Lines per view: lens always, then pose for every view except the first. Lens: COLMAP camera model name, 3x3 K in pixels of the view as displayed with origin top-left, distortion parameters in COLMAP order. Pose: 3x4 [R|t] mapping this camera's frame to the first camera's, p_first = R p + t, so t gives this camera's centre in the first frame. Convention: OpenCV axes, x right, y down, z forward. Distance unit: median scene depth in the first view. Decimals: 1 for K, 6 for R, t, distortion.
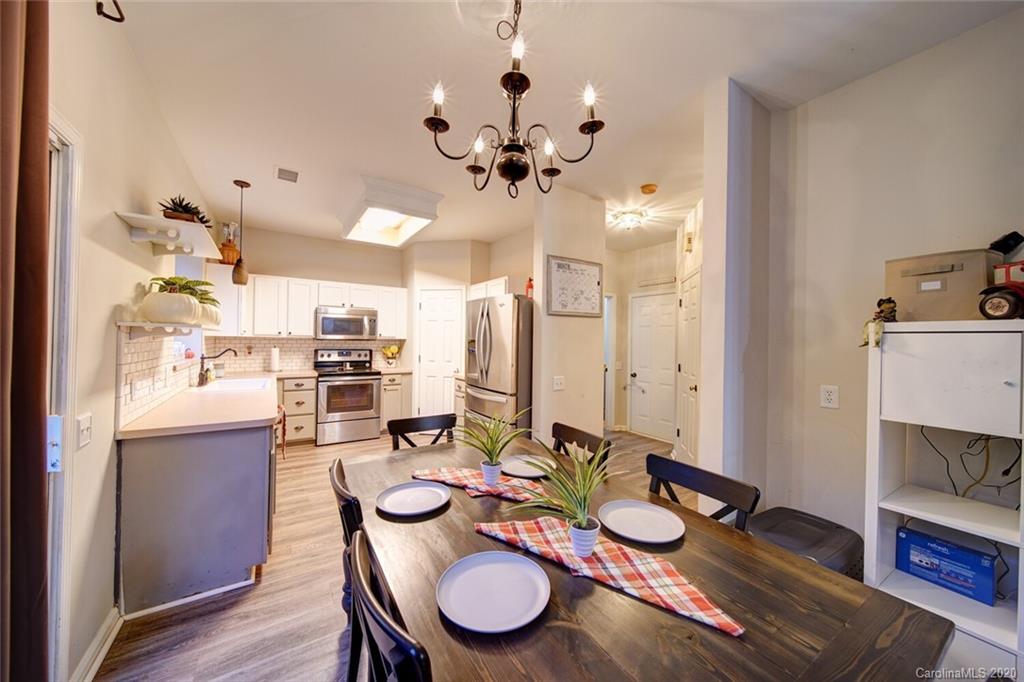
lens RADIAL K [[361.1, 0, 510.7], [0, 361.1, 339.0], [0, 0, 1]] dist [0.000798, -0.002296]
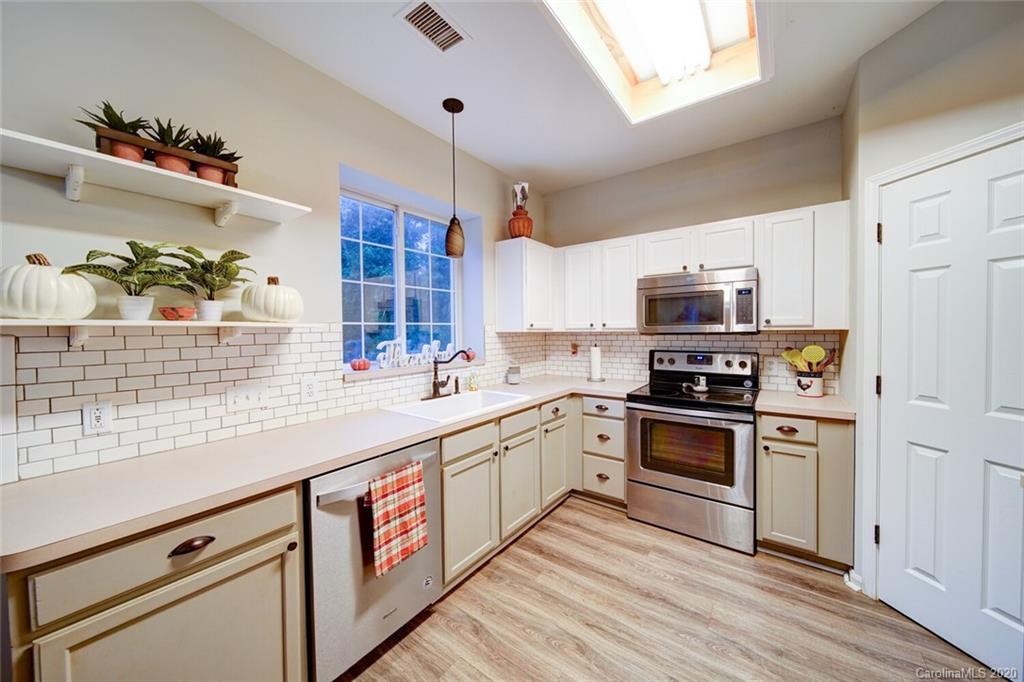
lens RADIAL K [[361.1, 0, 510.7], [0, 361.1, 339.0], [0, 0, 1]] dist [0.000798, -0.002296]
pose [[0.344580, 0.004127, -0.938748, -0.050469], [0.020094, 0.999729, 0.011771, -0.001787], [0.938542, -0.022920, 0.344404, 0.564029]]
